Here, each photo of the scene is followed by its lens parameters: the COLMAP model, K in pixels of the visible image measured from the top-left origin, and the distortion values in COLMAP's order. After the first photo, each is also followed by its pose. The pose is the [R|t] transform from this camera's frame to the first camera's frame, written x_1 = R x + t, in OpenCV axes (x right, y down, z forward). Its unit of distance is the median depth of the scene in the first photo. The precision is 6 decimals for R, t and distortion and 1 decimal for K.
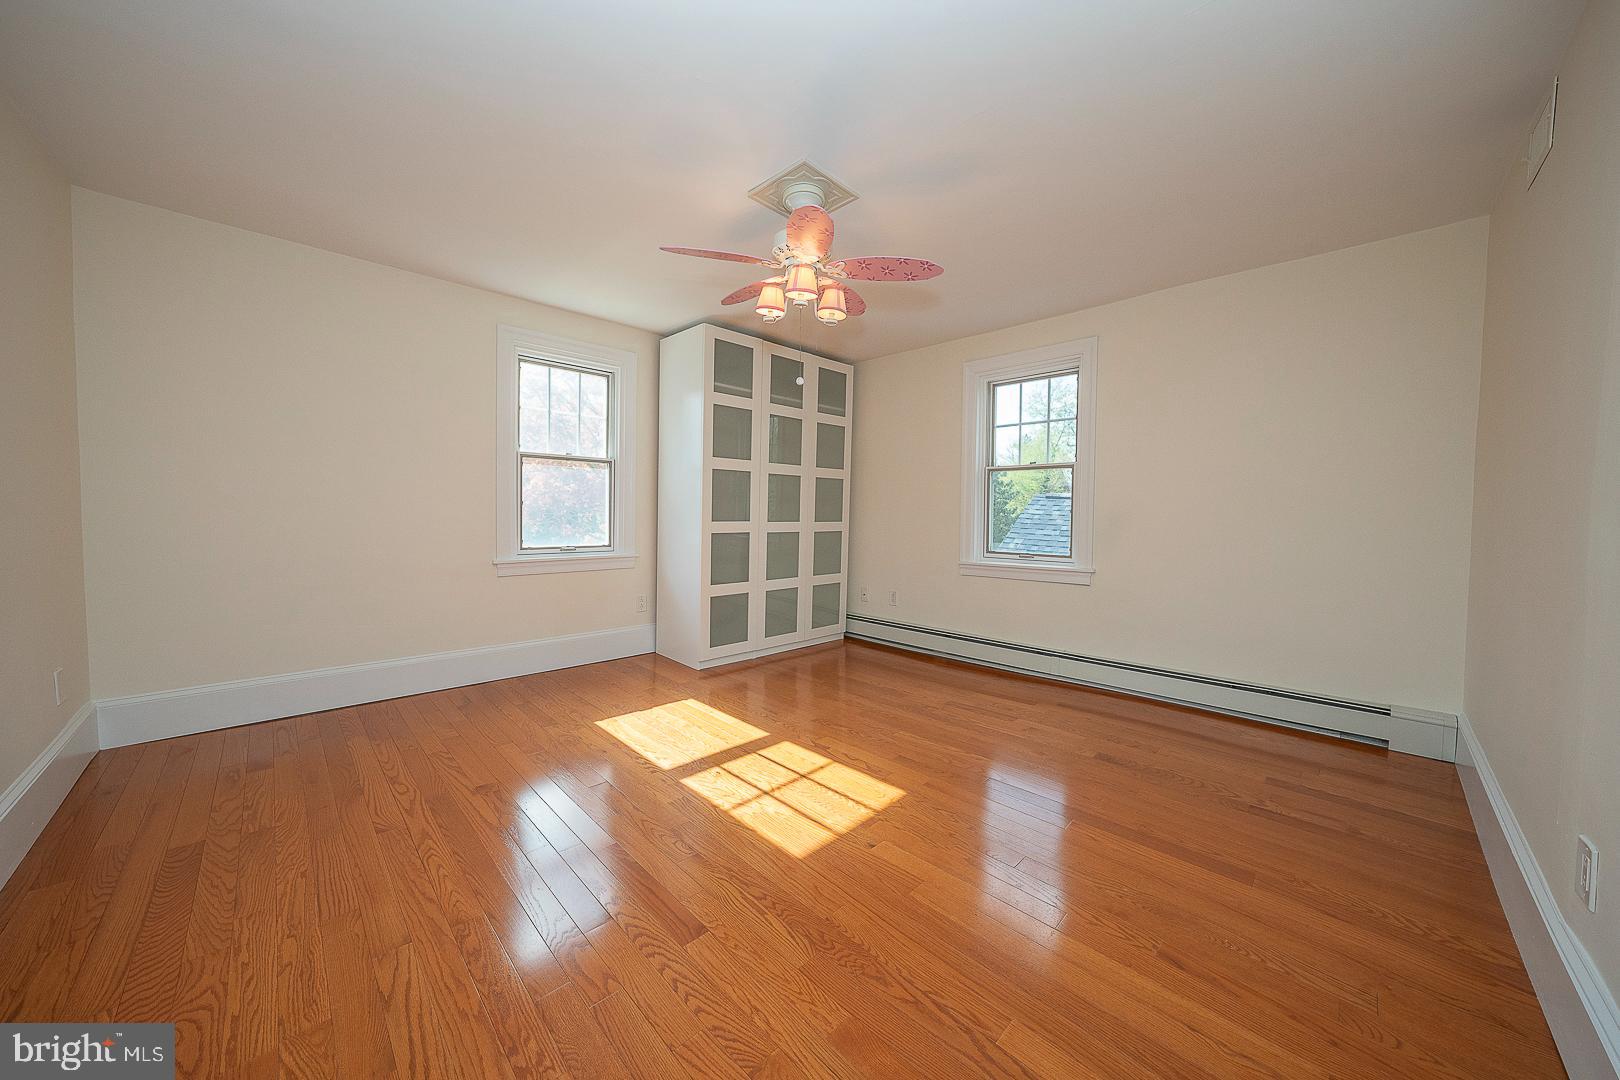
lens RADIAL K [[559.1, 0, 812.2], [0, 559.1, 529.0], [0, 0, 1]] dist [-0.020605, 0.000039]
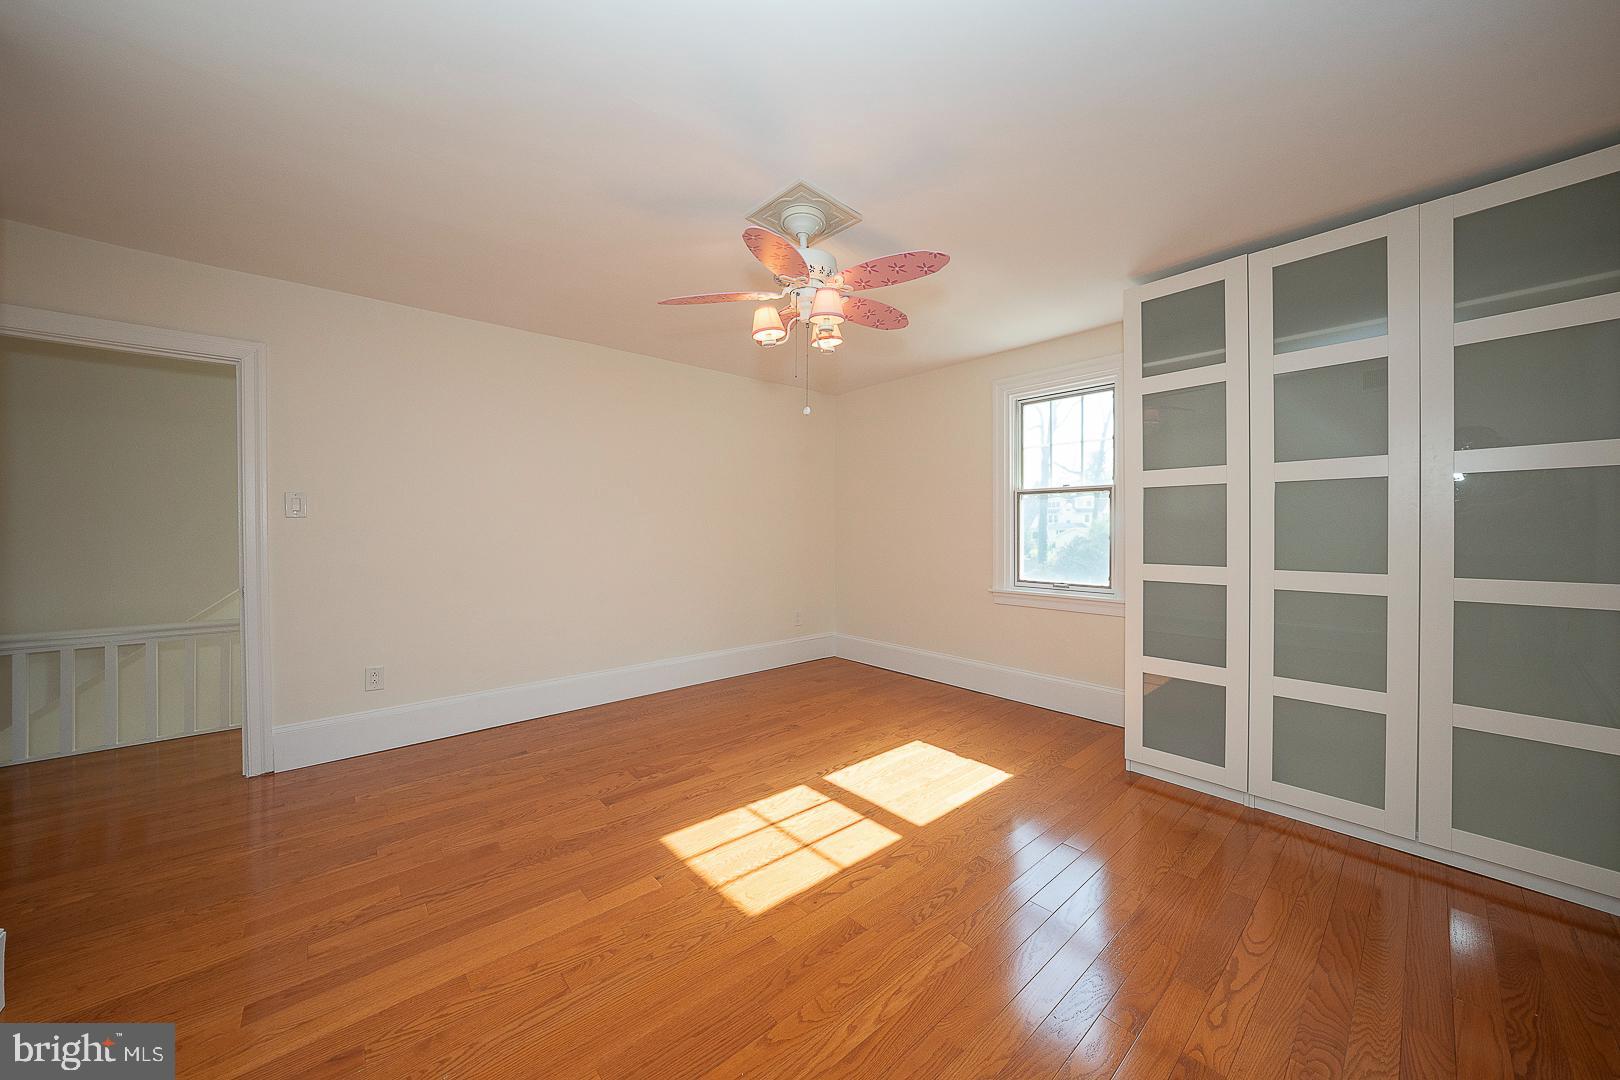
lens RADIAL K [[559.1, 0, 812.2], [0, 559.1, 529.0], [0, 0, 1]] dist [-0.020605, 0.000039]
pose [[-0.059680, -0.018042, -0.998055, 0.772463], [-0.035565, 0.999240, -0.015937, -0.044017], [0.997584, 0.034545, -0.060276, 0.914133]]
